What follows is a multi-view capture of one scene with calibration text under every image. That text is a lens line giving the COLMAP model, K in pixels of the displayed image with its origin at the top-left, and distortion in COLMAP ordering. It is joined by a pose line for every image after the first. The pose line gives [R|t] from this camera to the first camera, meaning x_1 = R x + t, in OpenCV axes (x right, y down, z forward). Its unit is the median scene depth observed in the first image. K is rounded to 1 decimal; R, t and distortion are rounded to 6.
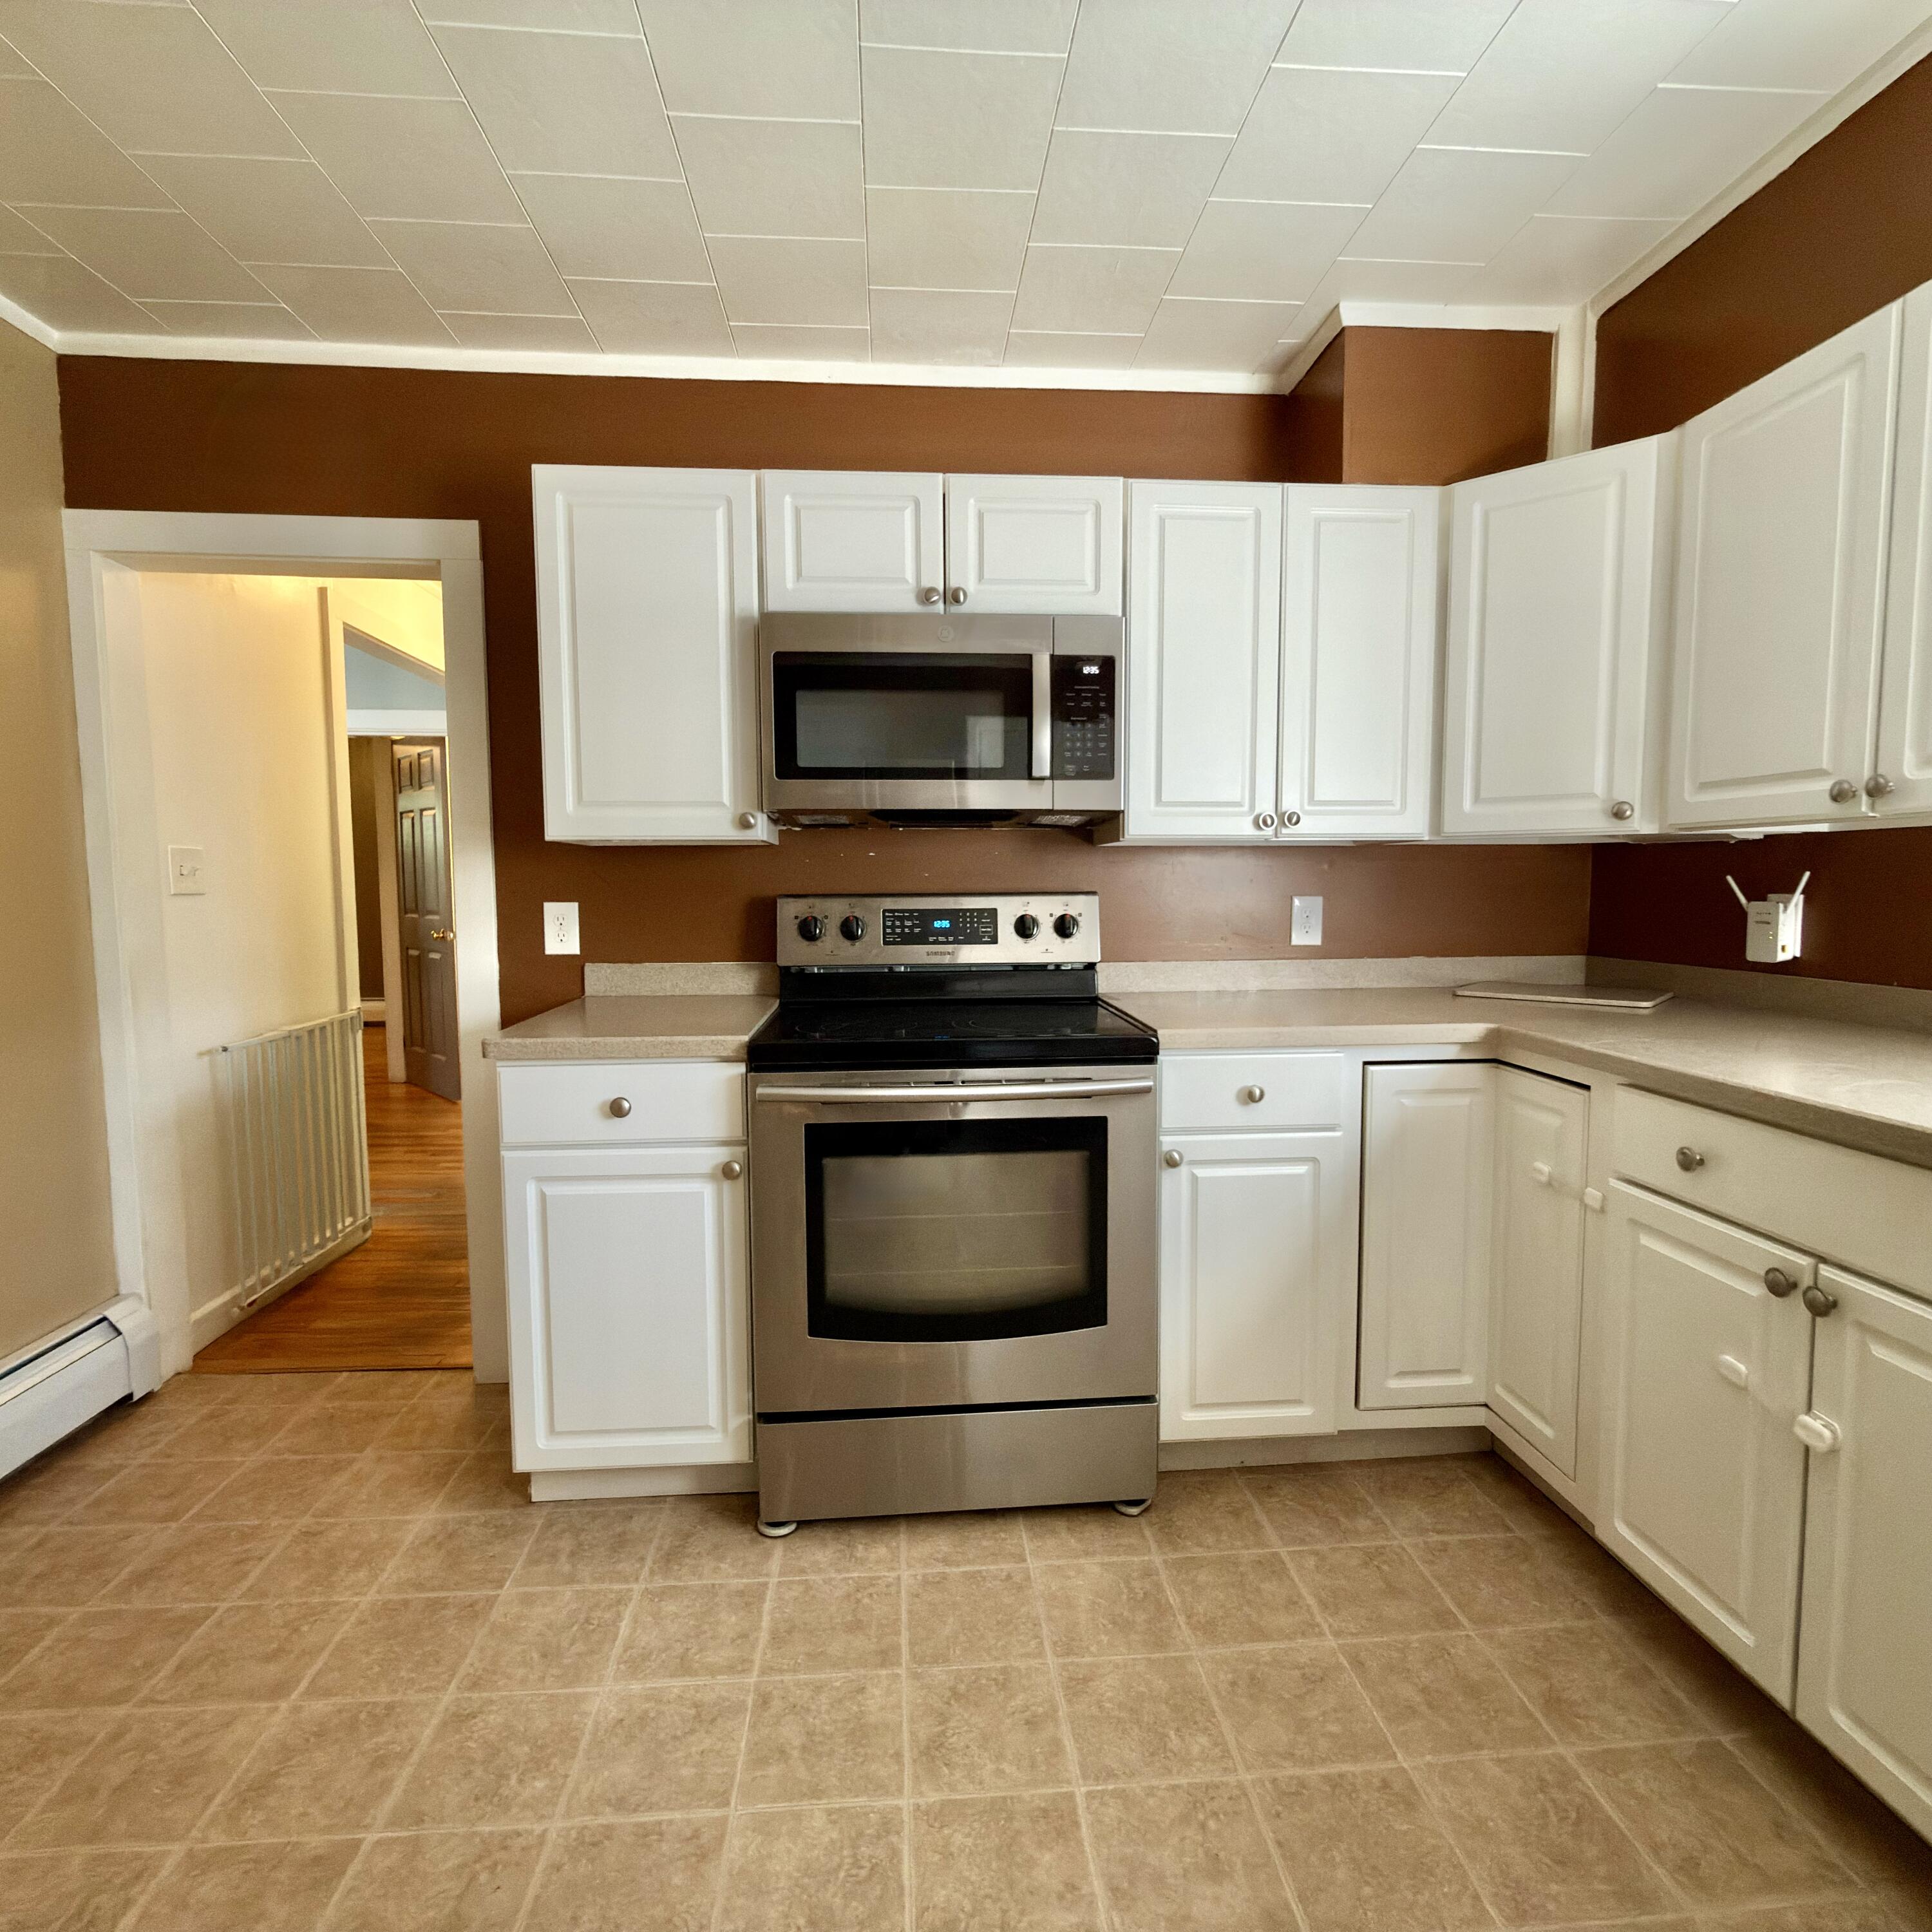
lens RADIAL K [[1026.3, 0, 965.0], [0, 1026.3, 960.7], [0, 0, 1]] dist [-0.005122, 0.001654]
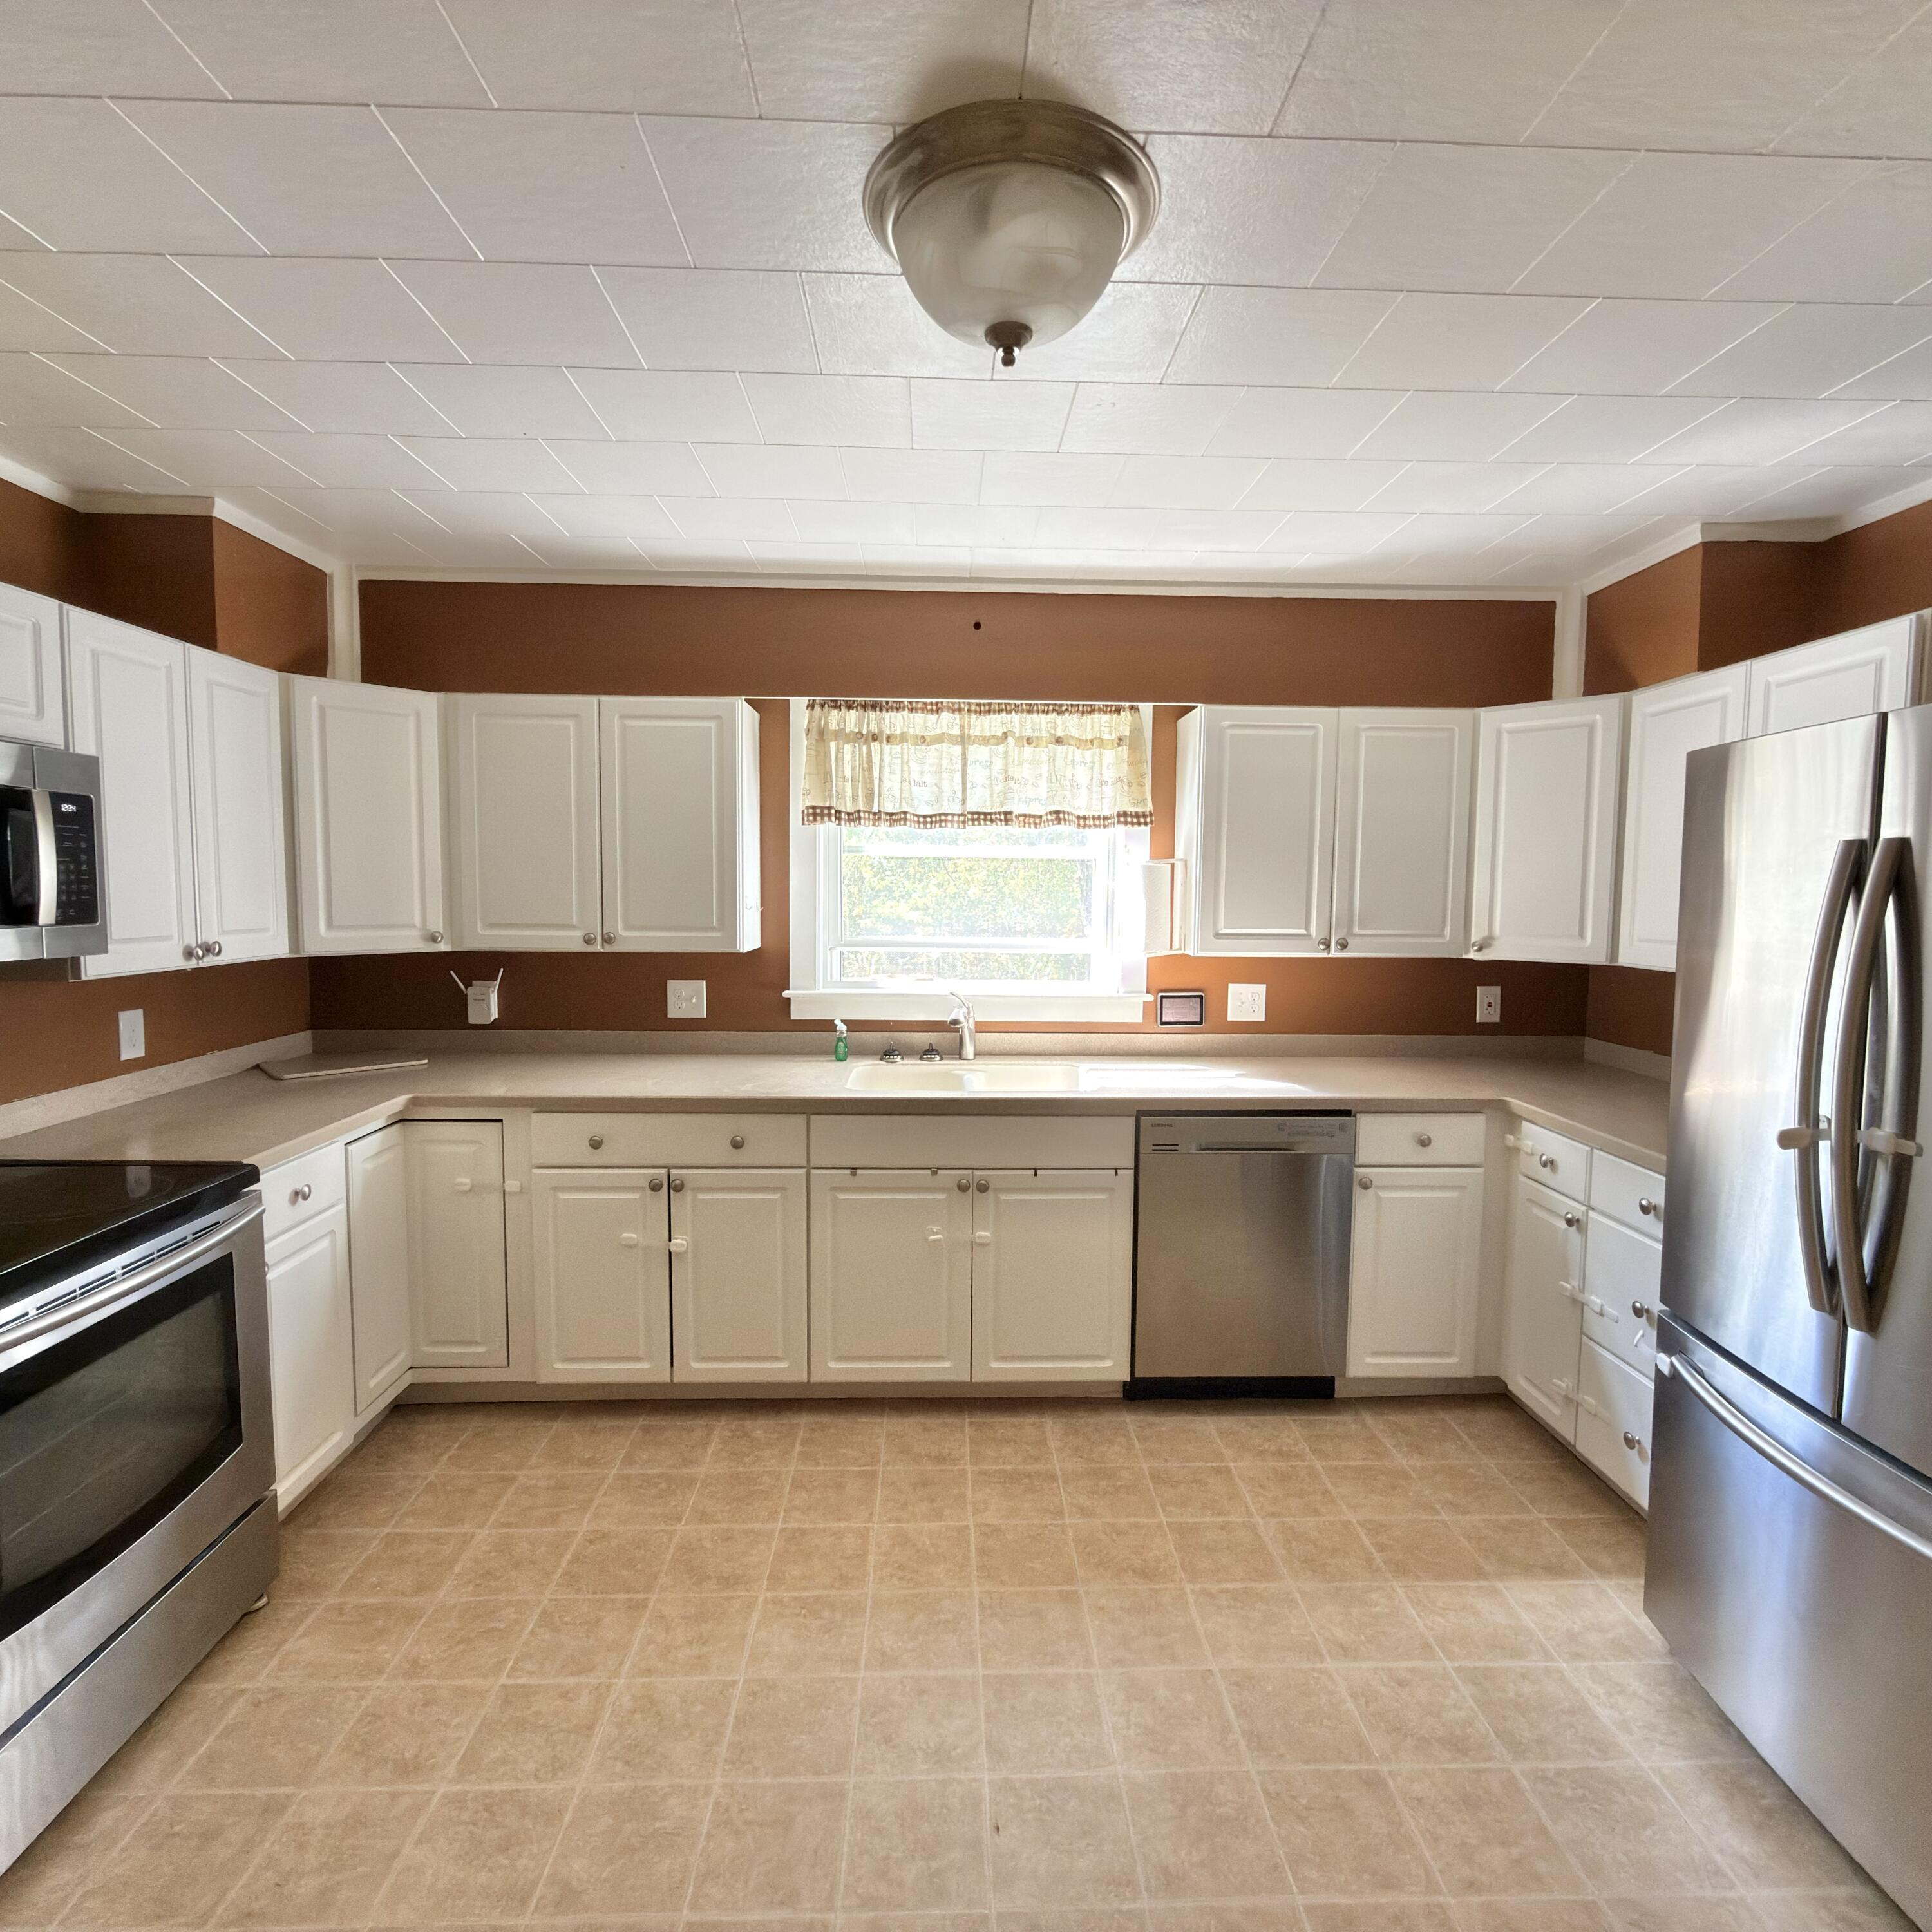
lens RADIAL K [[1026.3, 0, 965.0], [0, 1026.3, 960.7], [0, 0, 1]] dist [-0.005122, 0.001654]
pose [[0.040055, -0.069339, 0.996789, -0.869096], [0.066284, 0.995576, 0.066592, -0.169010], [-0.996996, 0.063404, 0.044473, 0.168830]]
